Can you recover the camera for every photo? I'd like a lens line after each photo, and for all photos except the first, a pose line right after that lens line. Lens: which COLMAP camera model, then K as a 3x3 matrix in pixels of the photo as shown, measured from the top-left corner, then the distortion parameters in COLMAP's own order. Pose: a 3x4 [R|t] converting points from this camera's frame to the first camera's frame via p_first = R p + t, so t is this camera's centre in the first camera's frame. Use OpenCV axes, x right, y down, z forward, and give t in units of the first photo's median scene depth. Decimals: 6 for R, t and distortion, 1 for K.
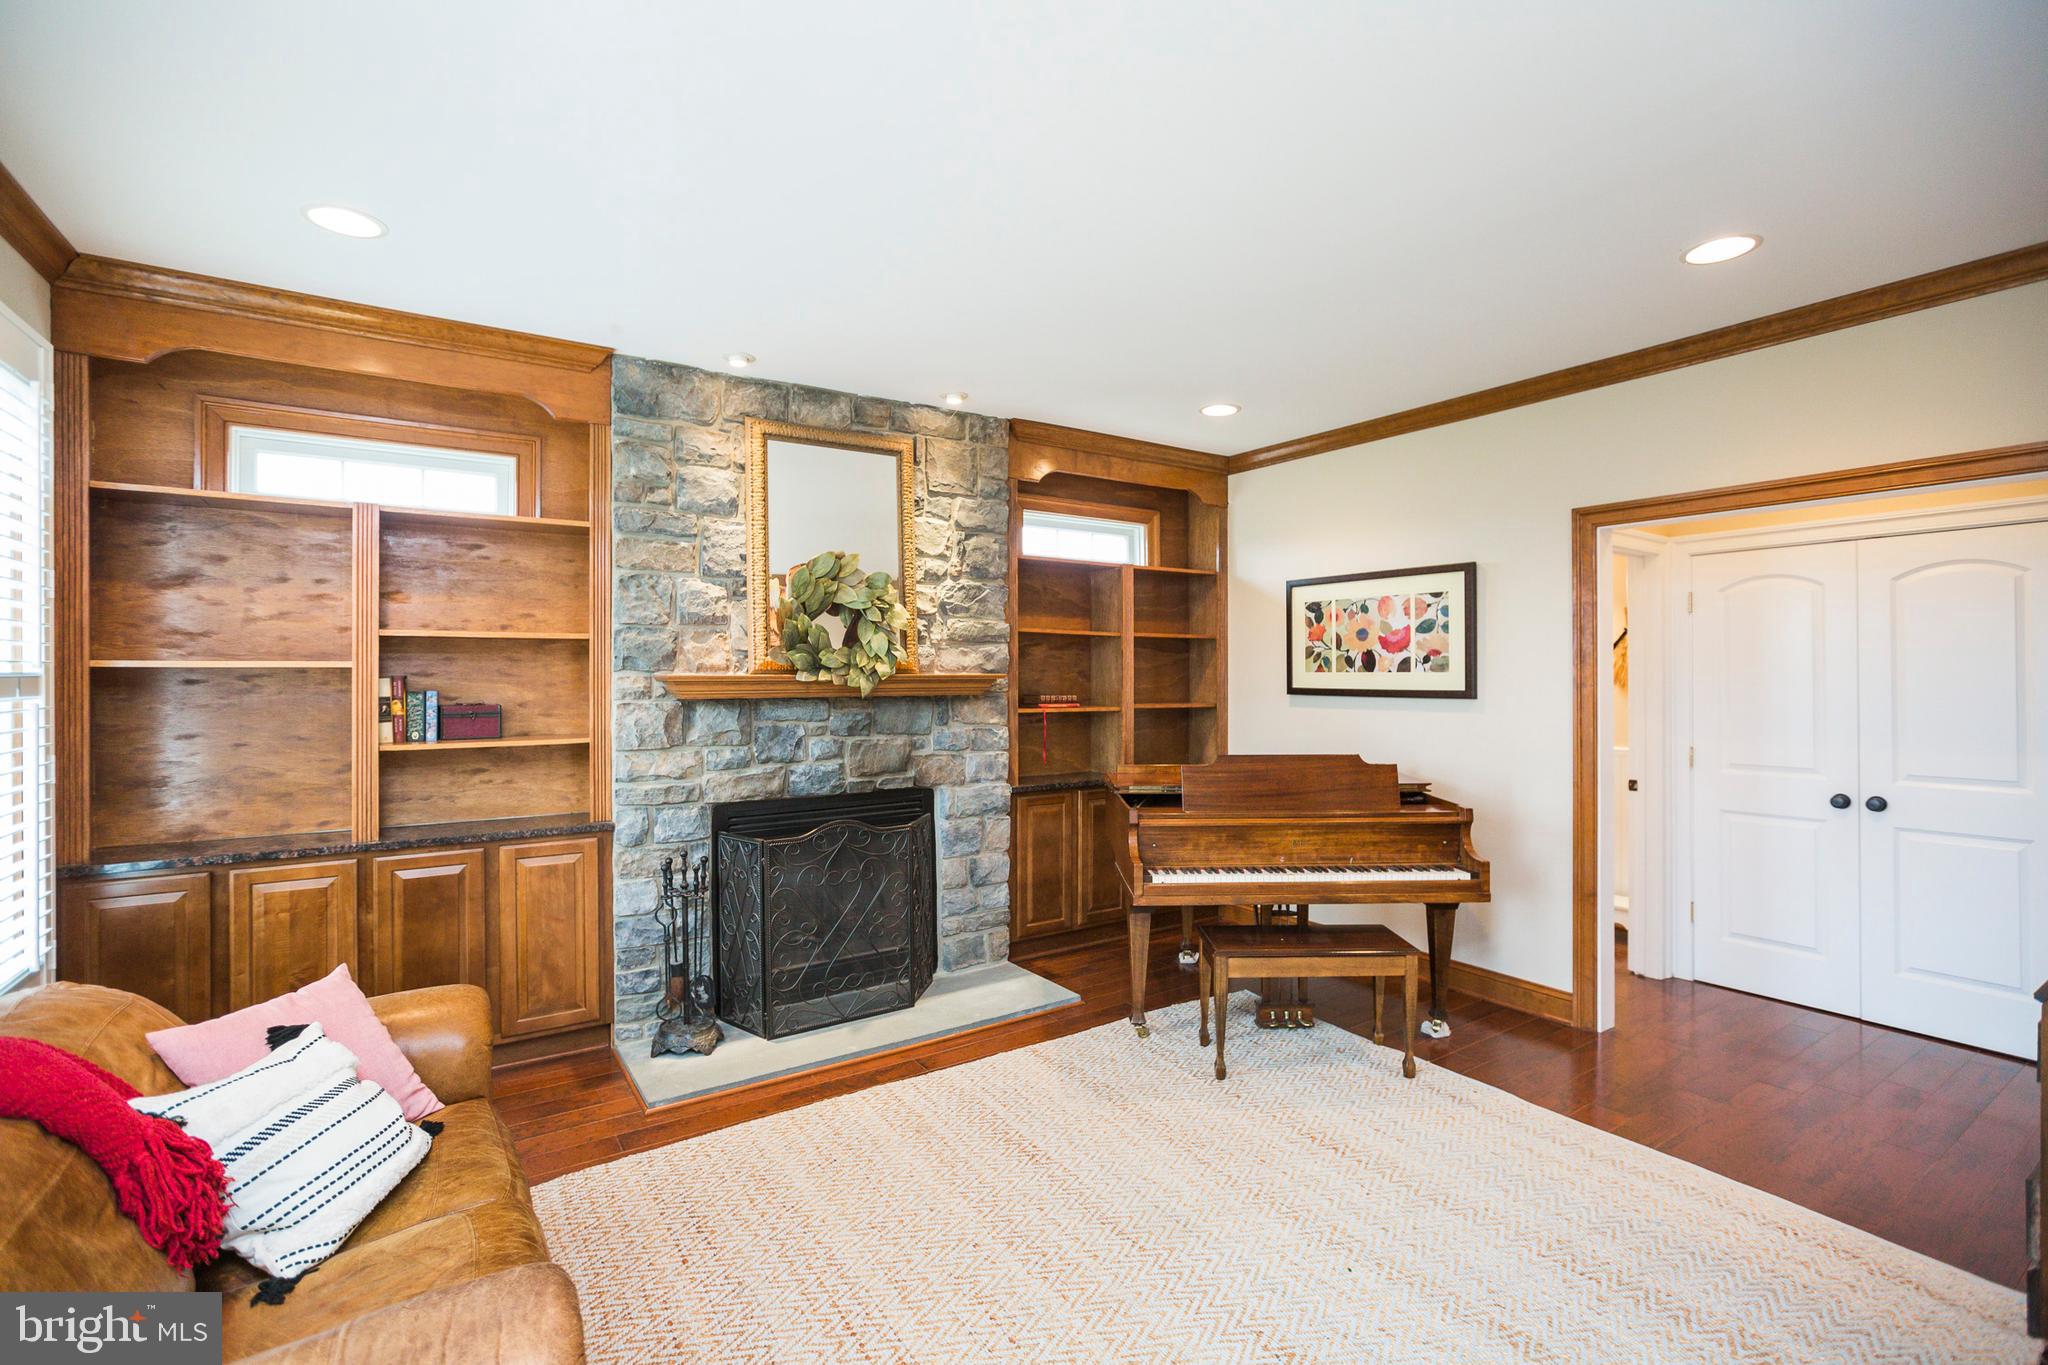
lens RADIAL K [[942.9, 0, 1064.7], [0, 942.9, 672.2], [0, 0, 1]] dist [-0.010599, 0.004320]
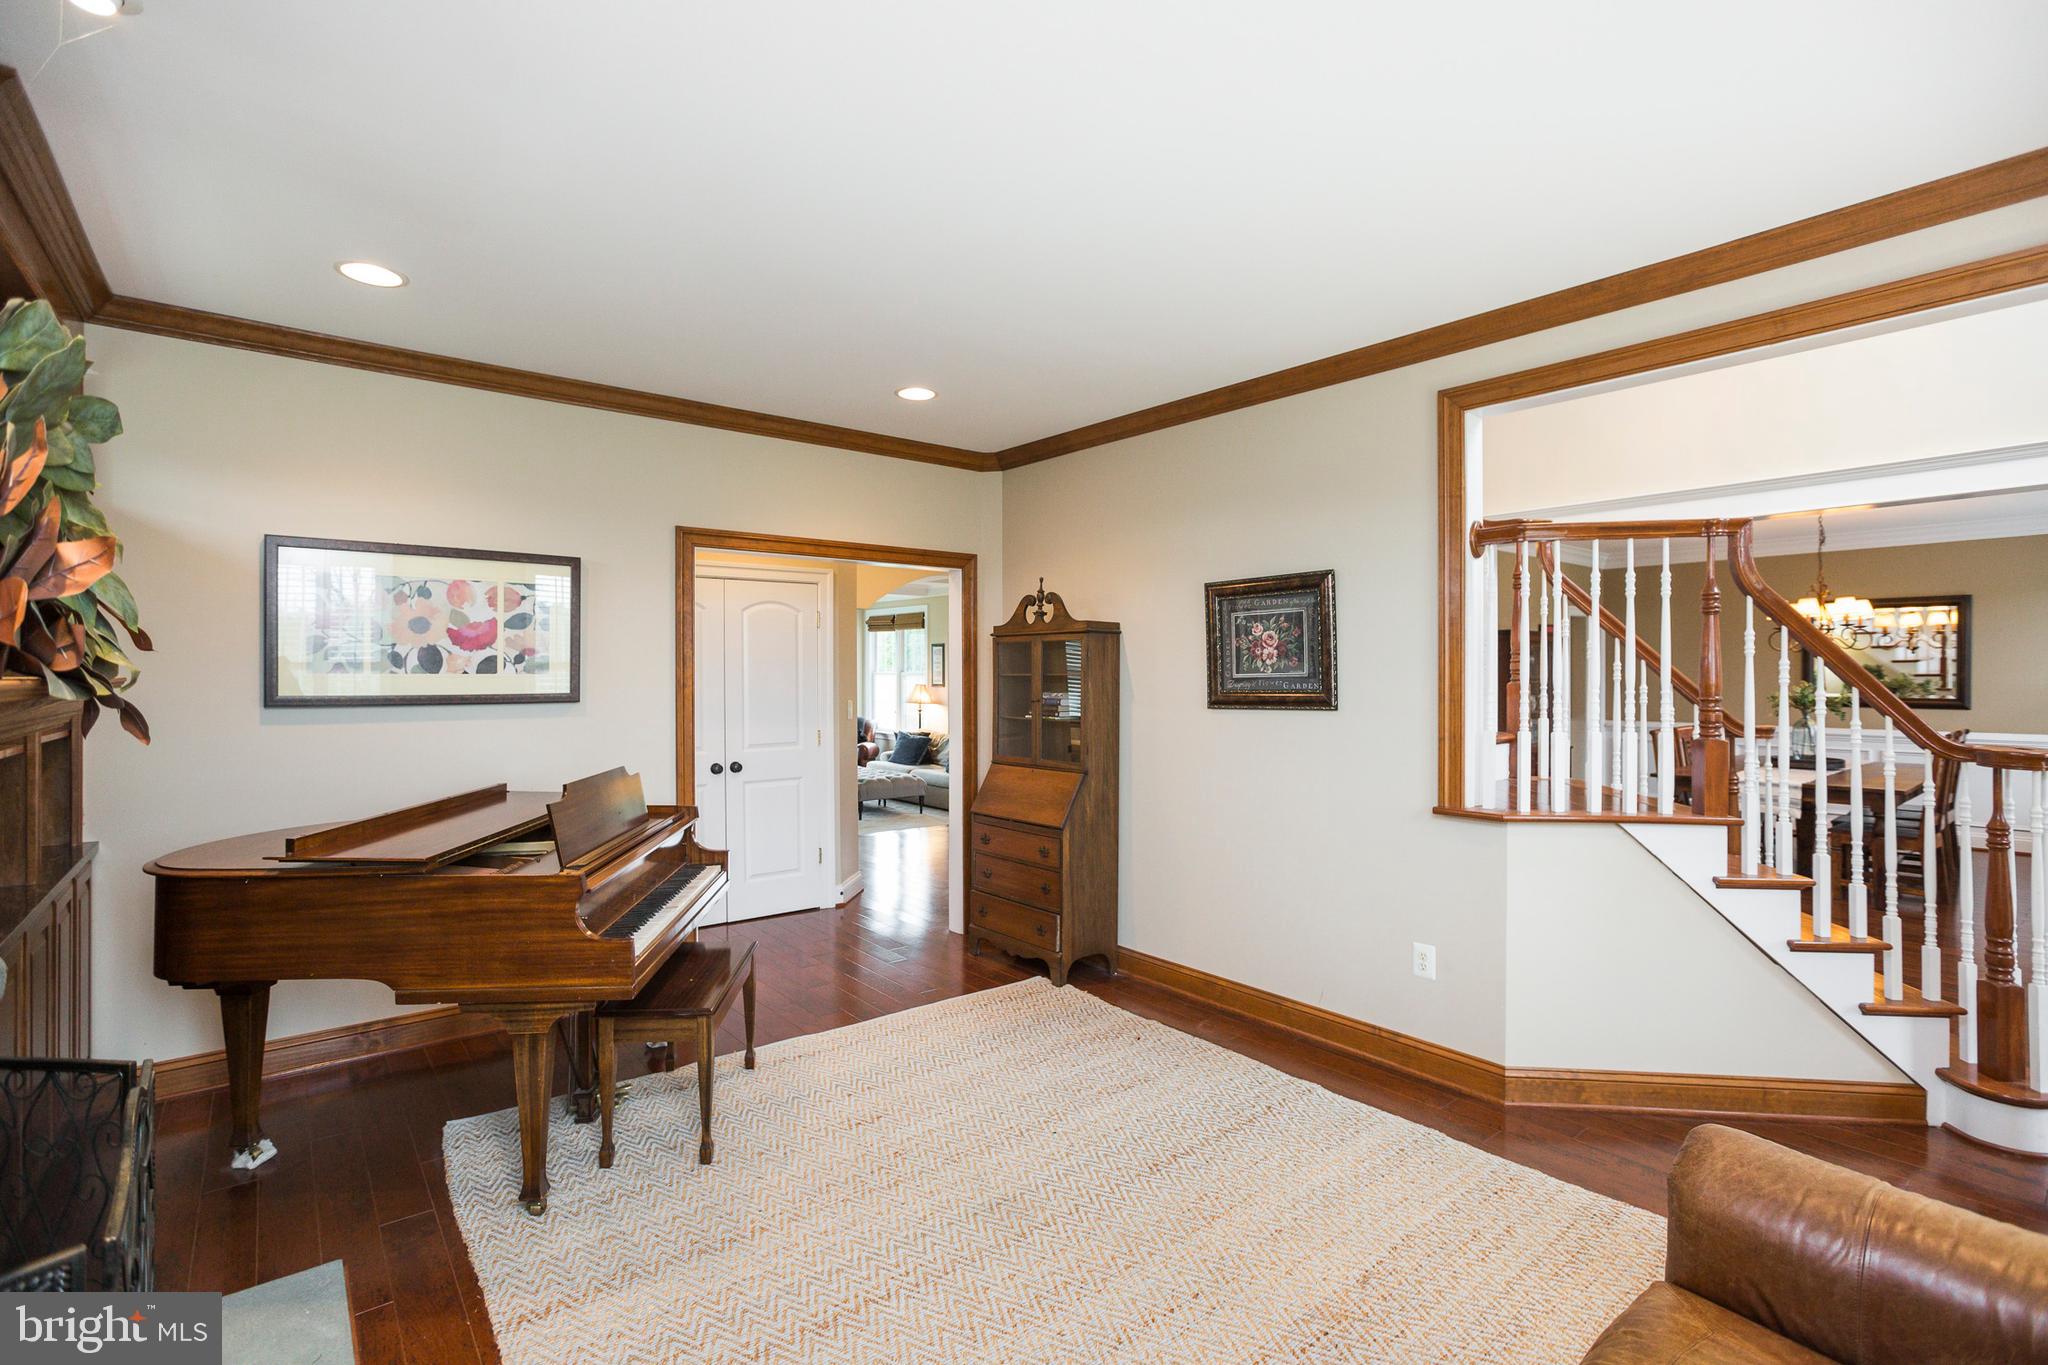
lens RADIAL K [[942.9, 0, 1028.4], [0, 942.9, 670.1], [0, 0, 1]] dist [-0.010599, 0.004320]
pose [[-0.080016, 0.006539, 0.996772, -0.527129], [0.001549, 0.999978, -0.006436, 0.002935], [-0.996792, 0.001029, -0.080024, 0.602751]]
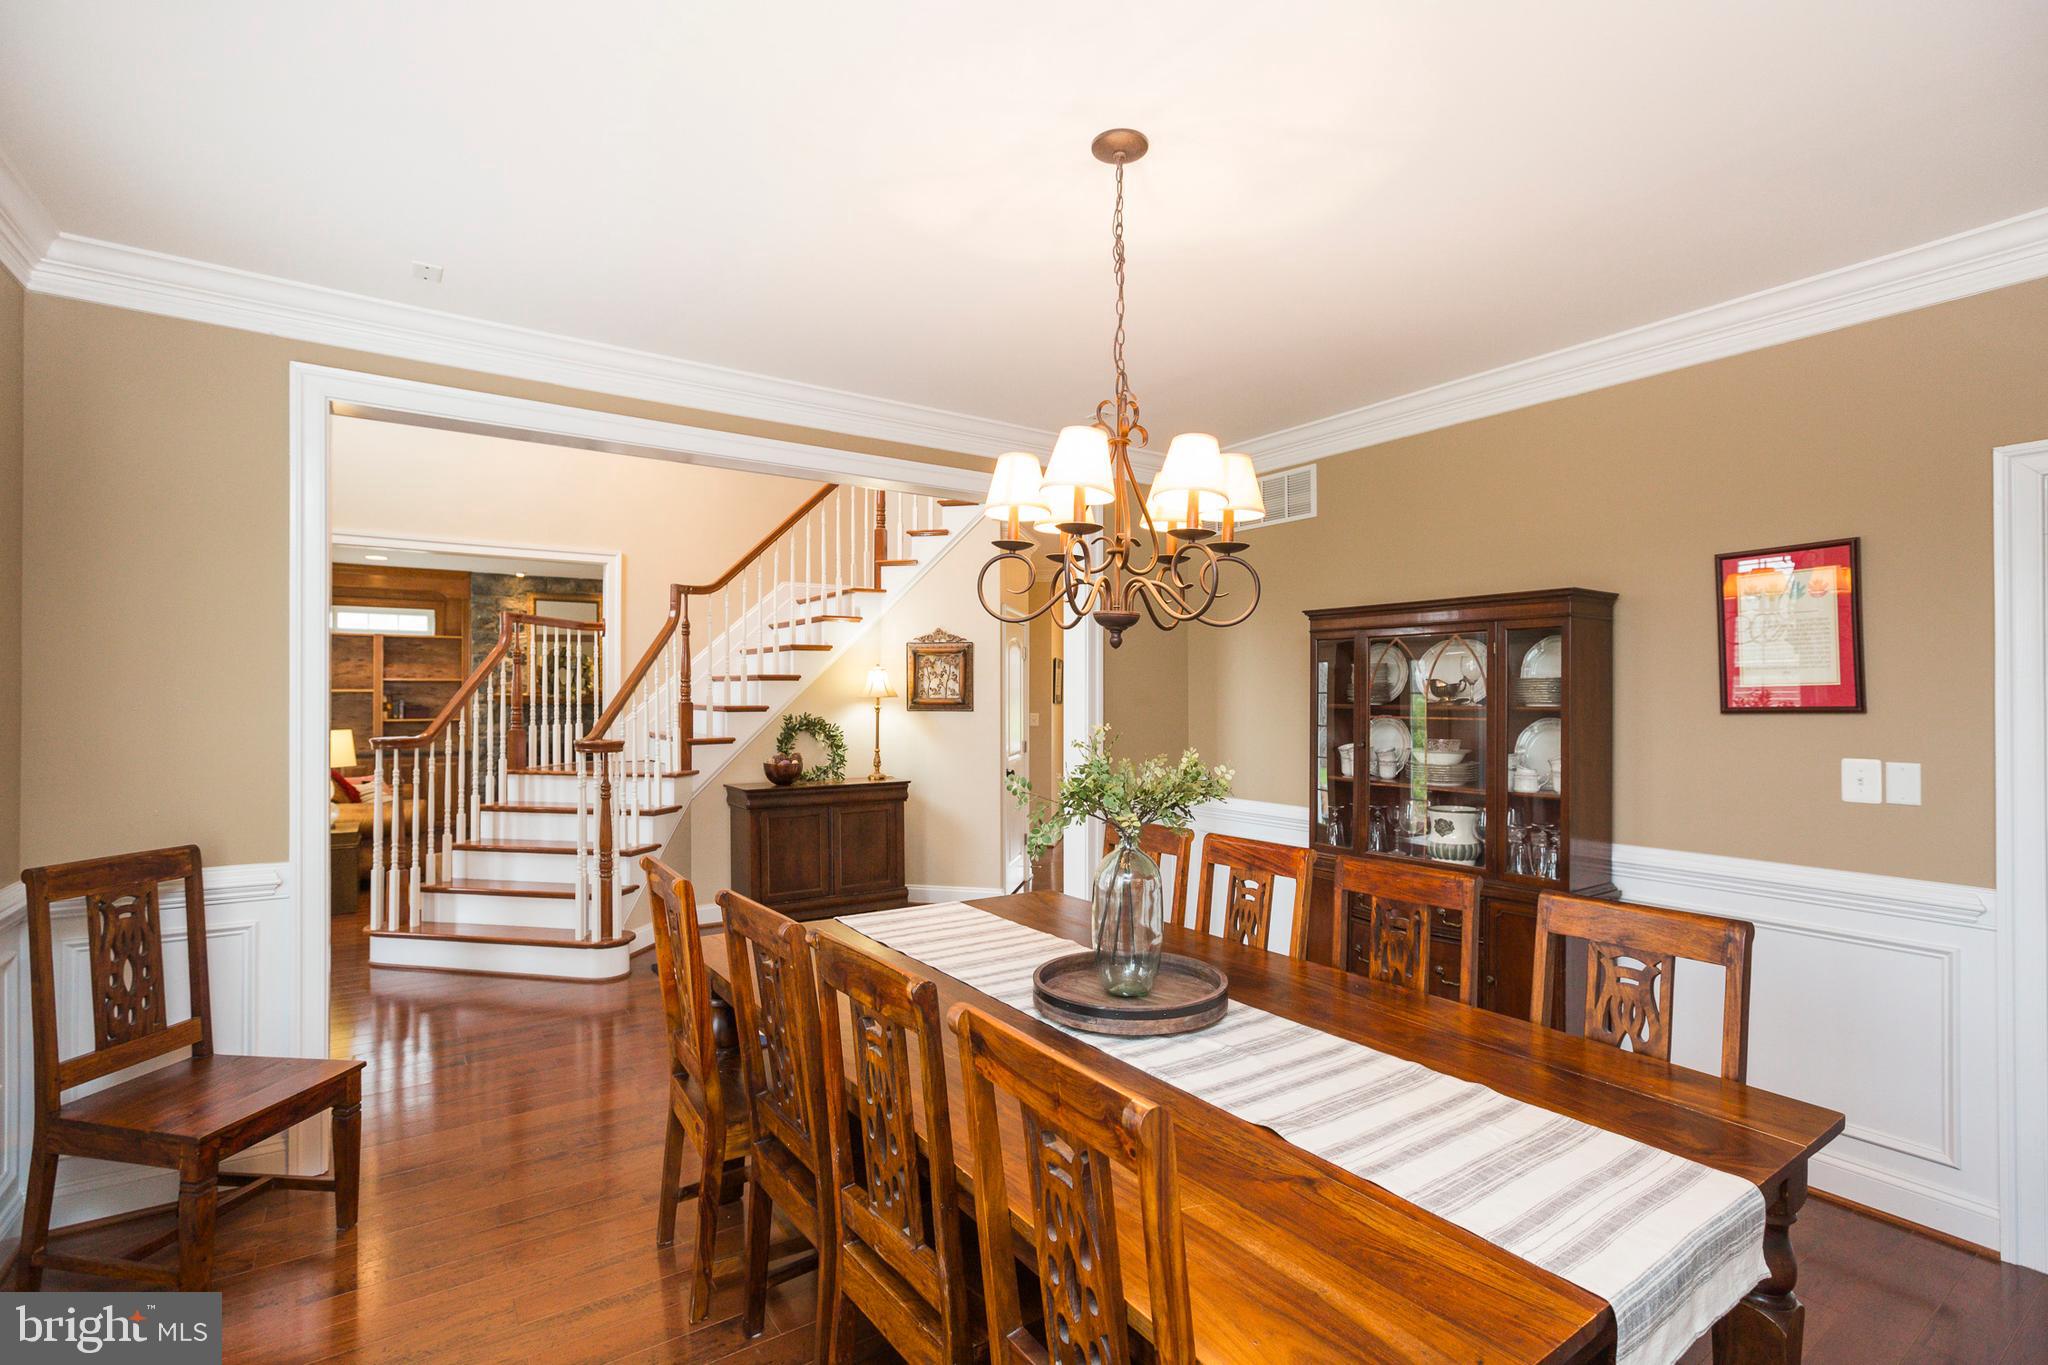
lens RADIAL K [[942.9, 0, 1039.9], [0, 942.9, 694.4], [0, 0, 1]] dist [-0.010599, 0.004320]
pose [[0.999973, 0.000547, 0.007263, 0.177672], [-0.000523, 0.999994, -0.003361, 0.001702], [-0.007265, 0.003357, 0.999968, -0.266756]]
